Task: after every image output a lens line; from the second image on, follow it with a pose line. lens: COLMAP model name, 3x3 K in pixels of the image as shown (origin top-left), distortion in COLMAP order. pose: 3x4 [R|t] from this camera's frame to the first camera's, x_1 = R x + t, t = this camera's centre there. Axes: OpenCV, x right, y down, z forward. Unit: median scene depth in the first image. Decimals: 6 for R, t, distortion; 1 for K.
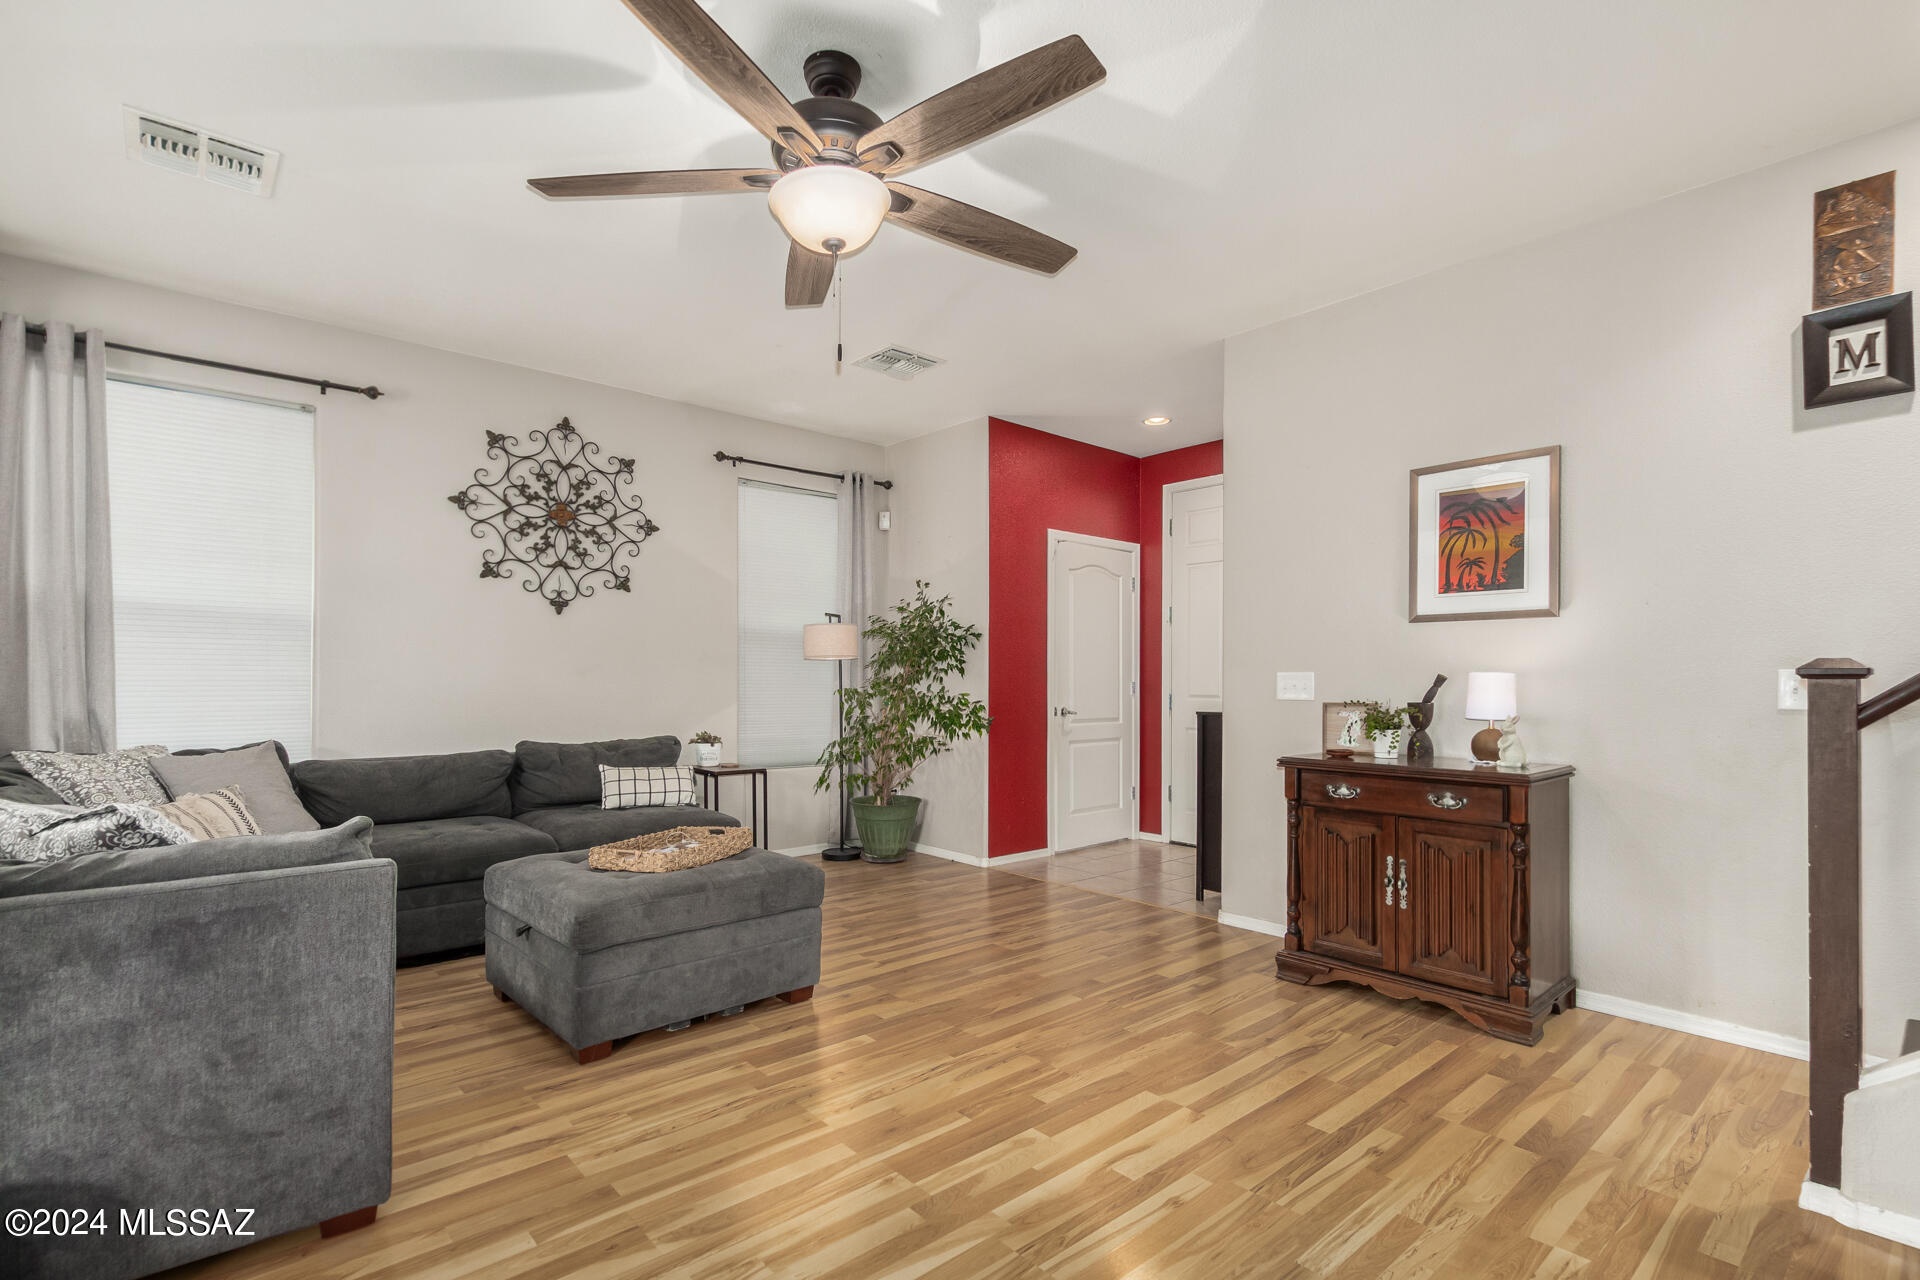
lens RADIAL K [[892.7, 0, 958.7], [0, 892.7, 676.0], [0, 0, 1]] dist [0.002020, -0.000614]
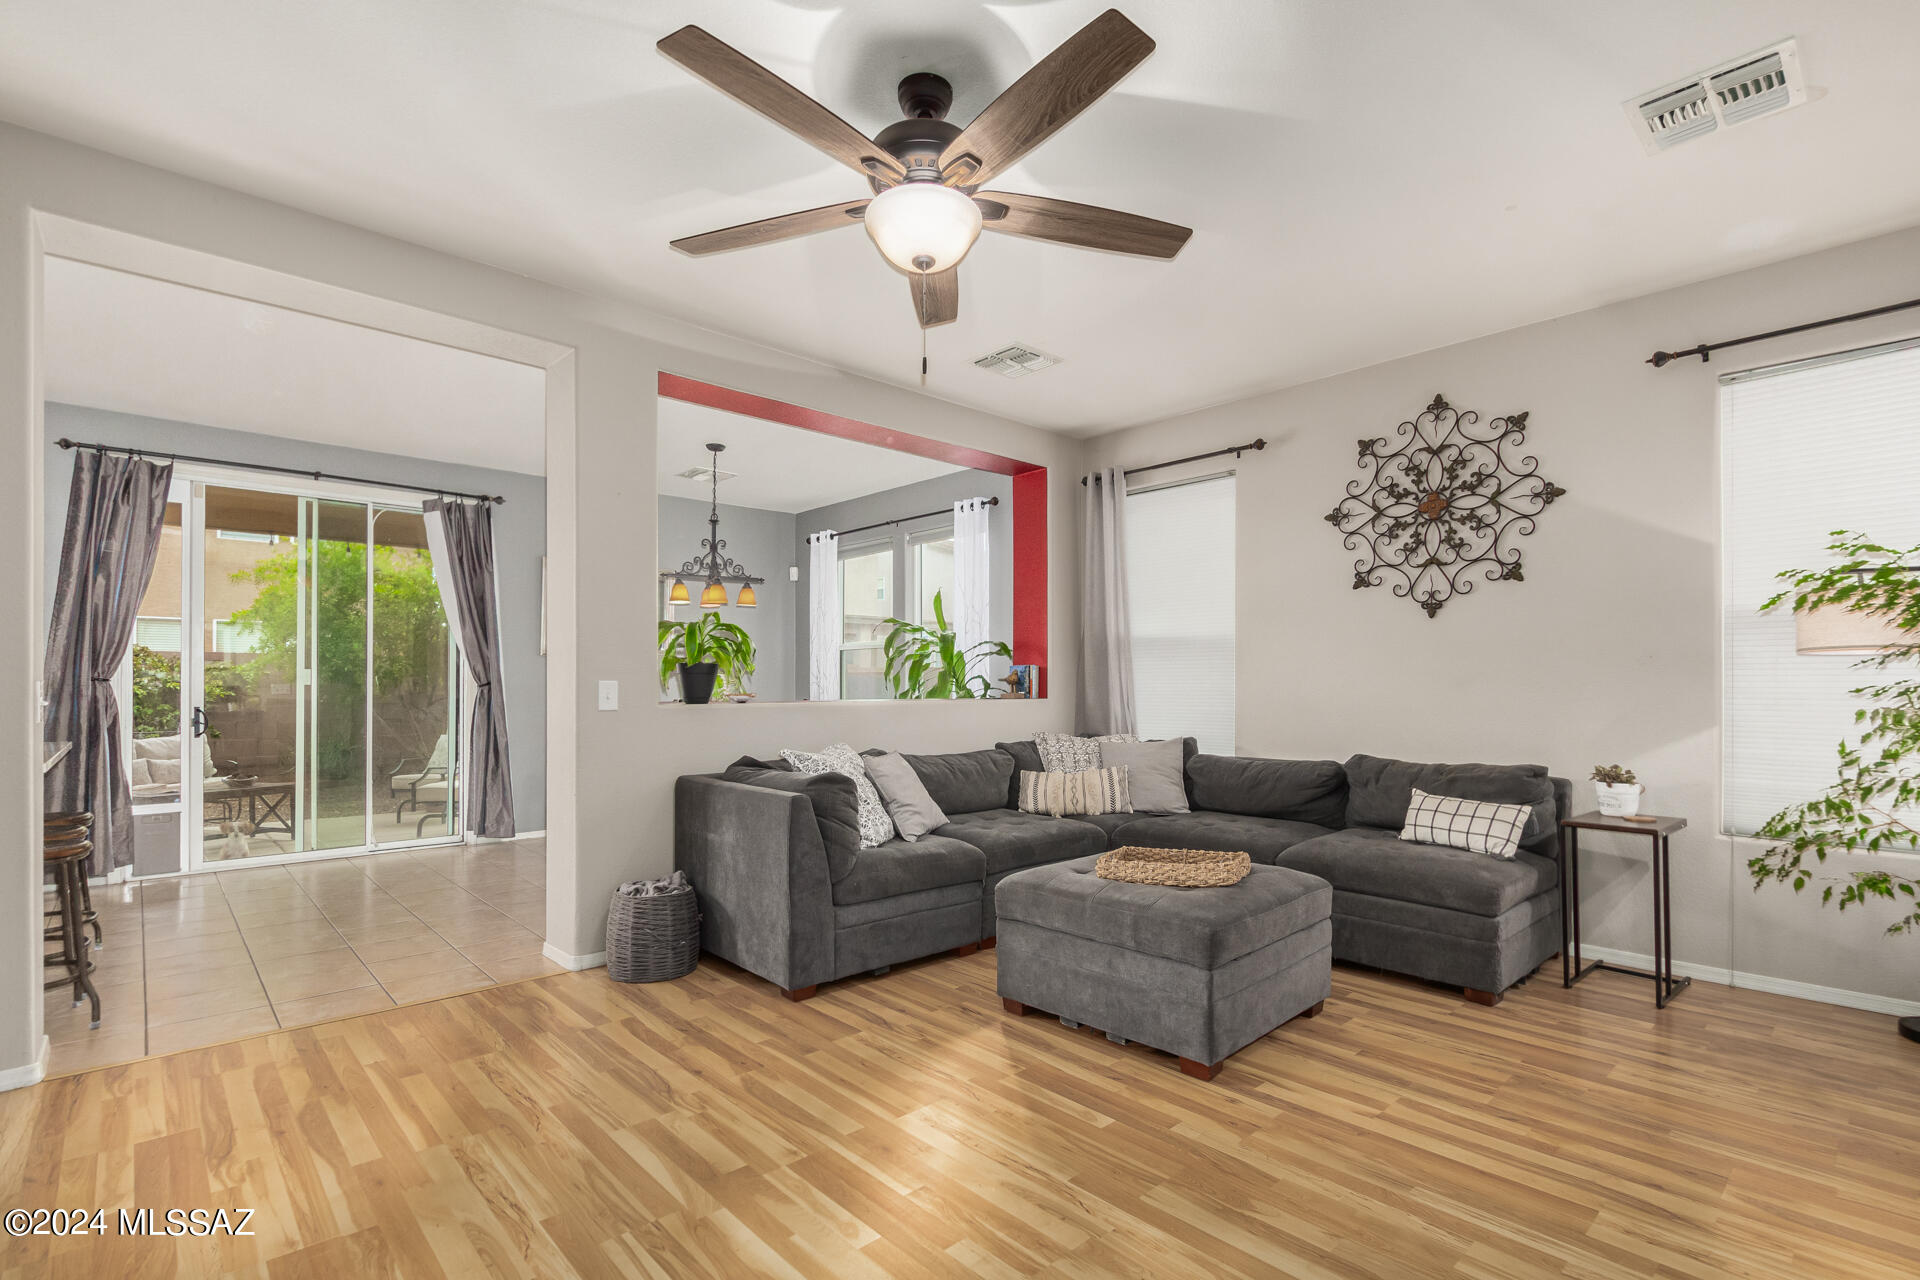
lens RADIAL K [[925.2, 0, 986.5], [0, 925.2, 675.7], [0, 0, 1]] dist [0.010095, -0.003368]
pose [[0.026025, -0.015830, -0.999536, 0.481242], [0.001303, 0.999874, -0.015802, 0.002949], [0.999660, -0.000891, 0.026042, 0.548267]]
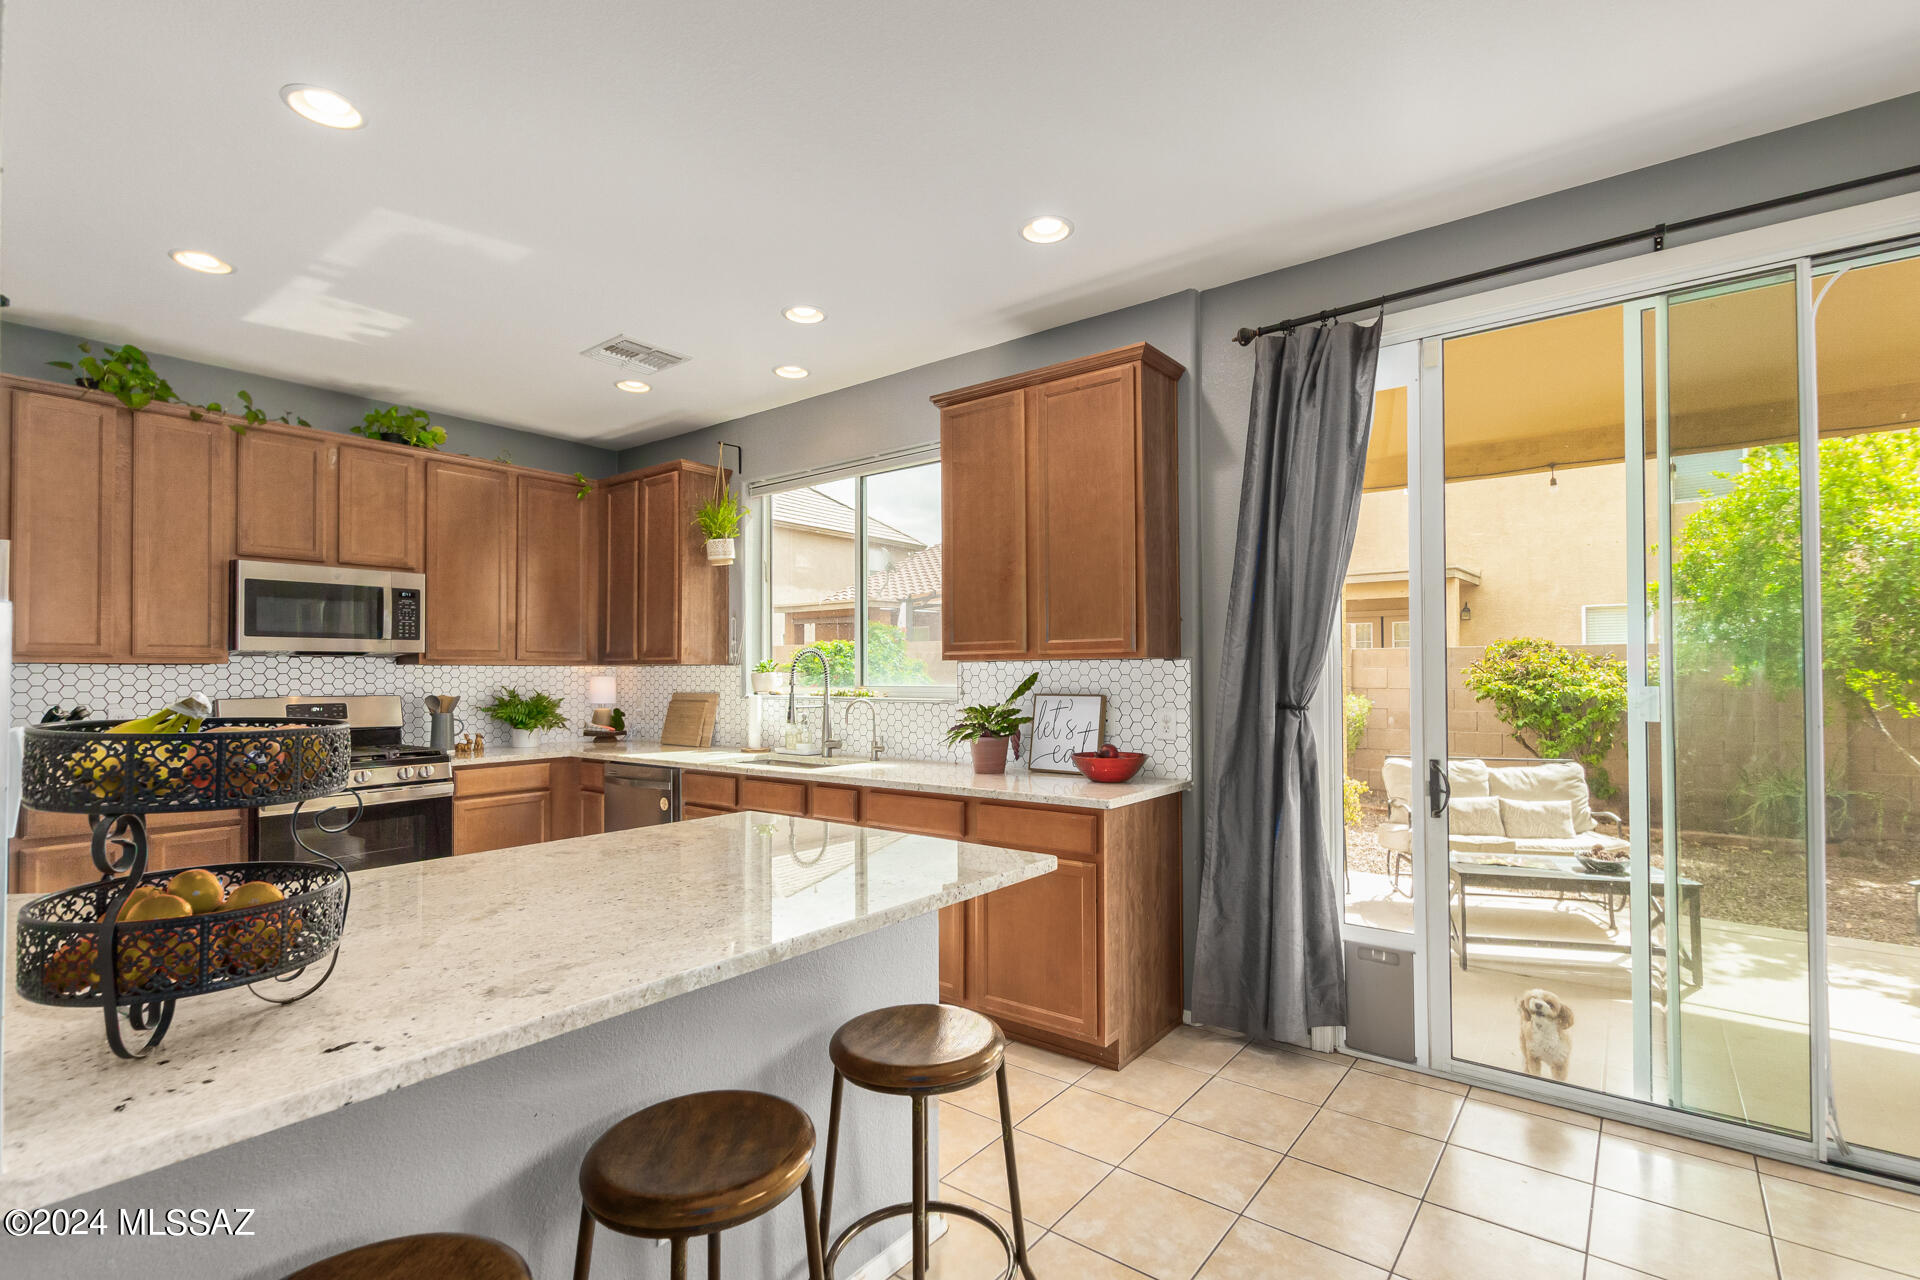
lens RADIAL K [[892.7, 0, 948.0], [0, 892.7, 657.1], [0, 0, 1]] dist [0.002020, -0.000614]
pose [[-0.983692, -0.002115, -0.179851, -0.334206], [0.001528, 0.999797, -0.020112, -0.036593], [0.179857, -0.020058, -0.983488, 0.087666]]
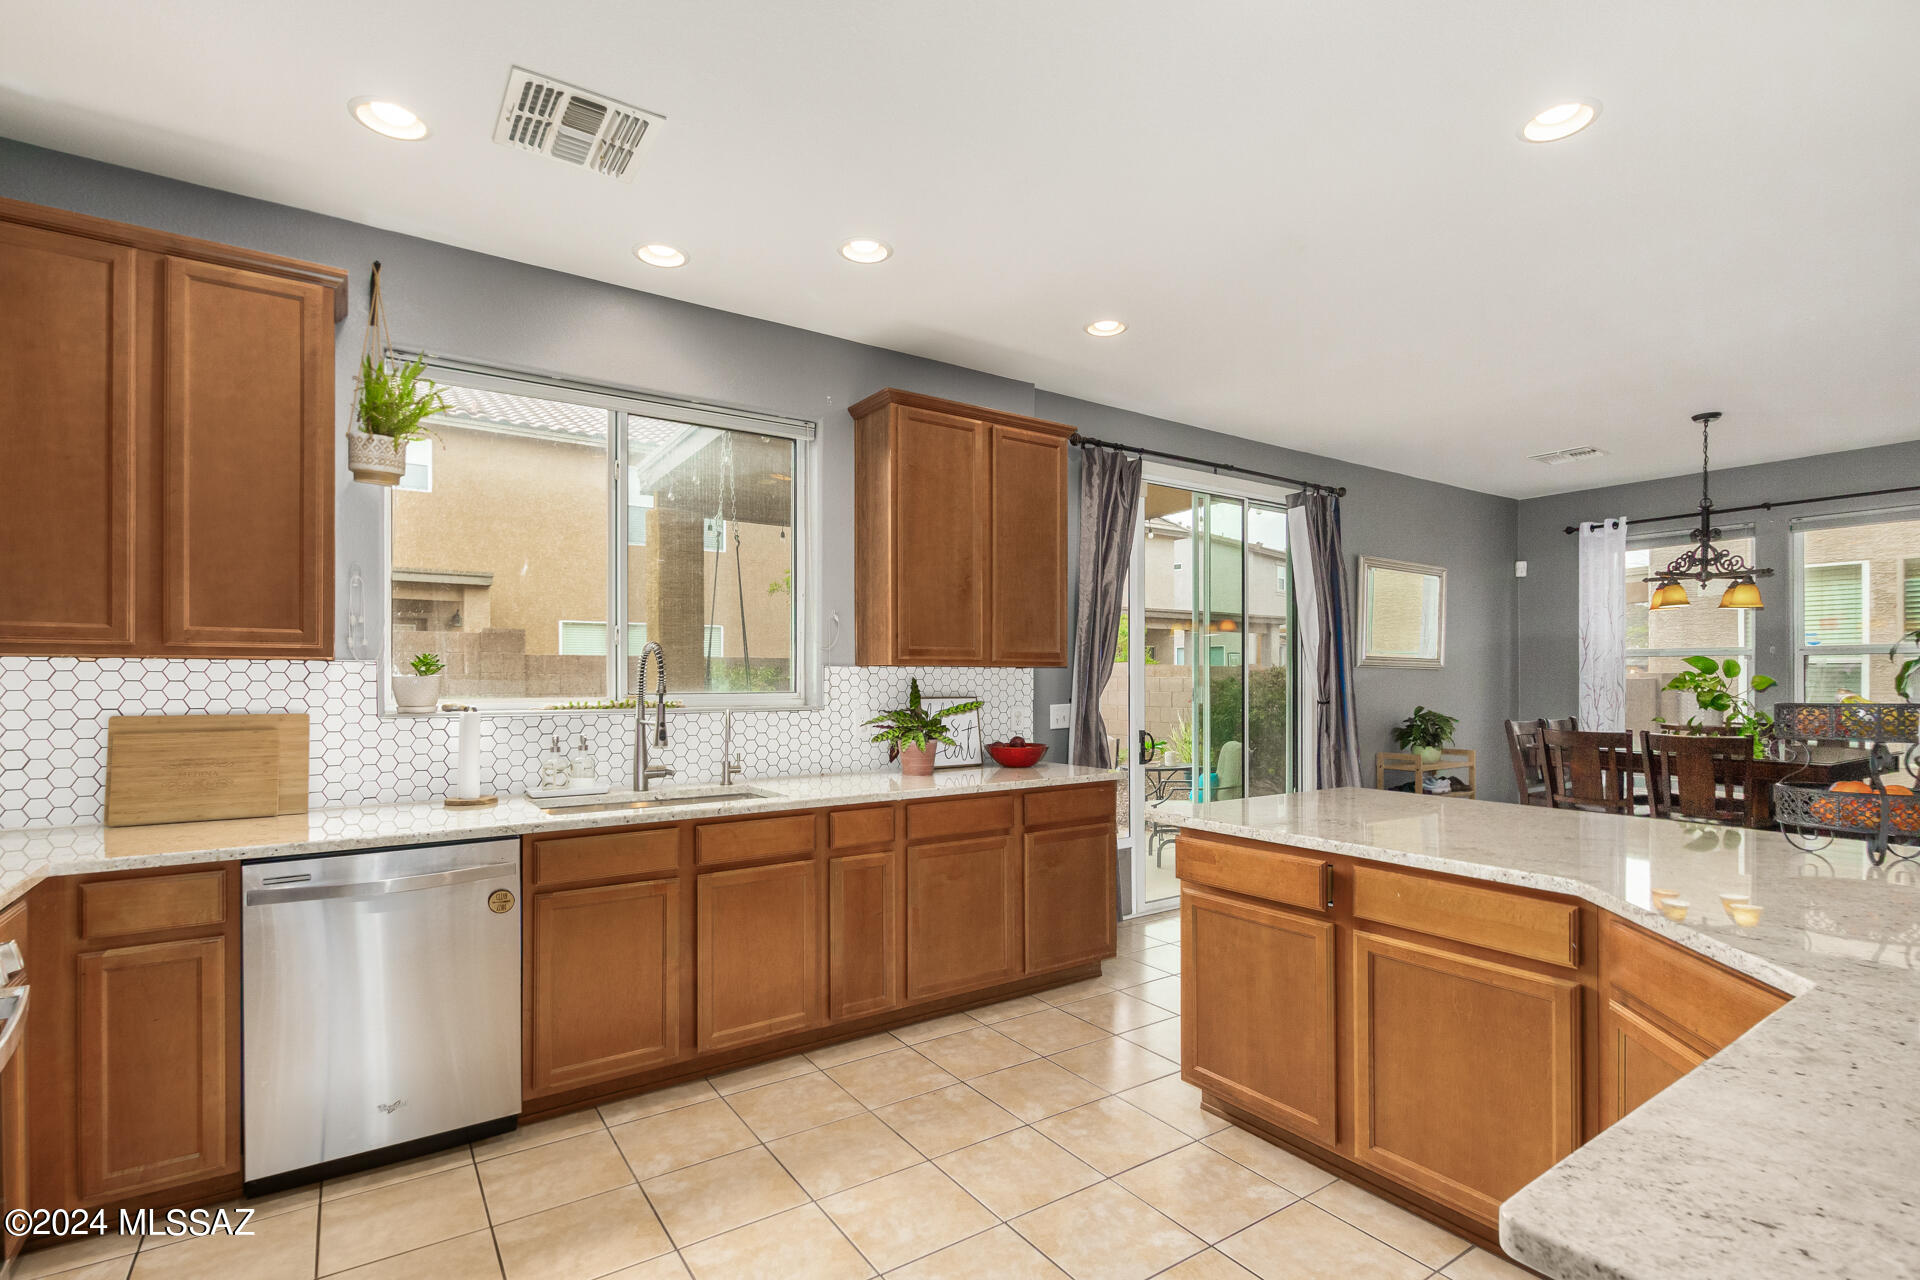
lens RADIAL K [[892.7, 0, 942.3], [0, 892.7, 684.6], [0, 0, 1]] dist [0.002020, -0.000614]
pose [[-0.131166, 0.002902, -0.991356, 0.309417], [0.000489, 0.999996, 0.002863, -0.034223], [0.991360, -0.000110, -0.131166, -0.572068]]
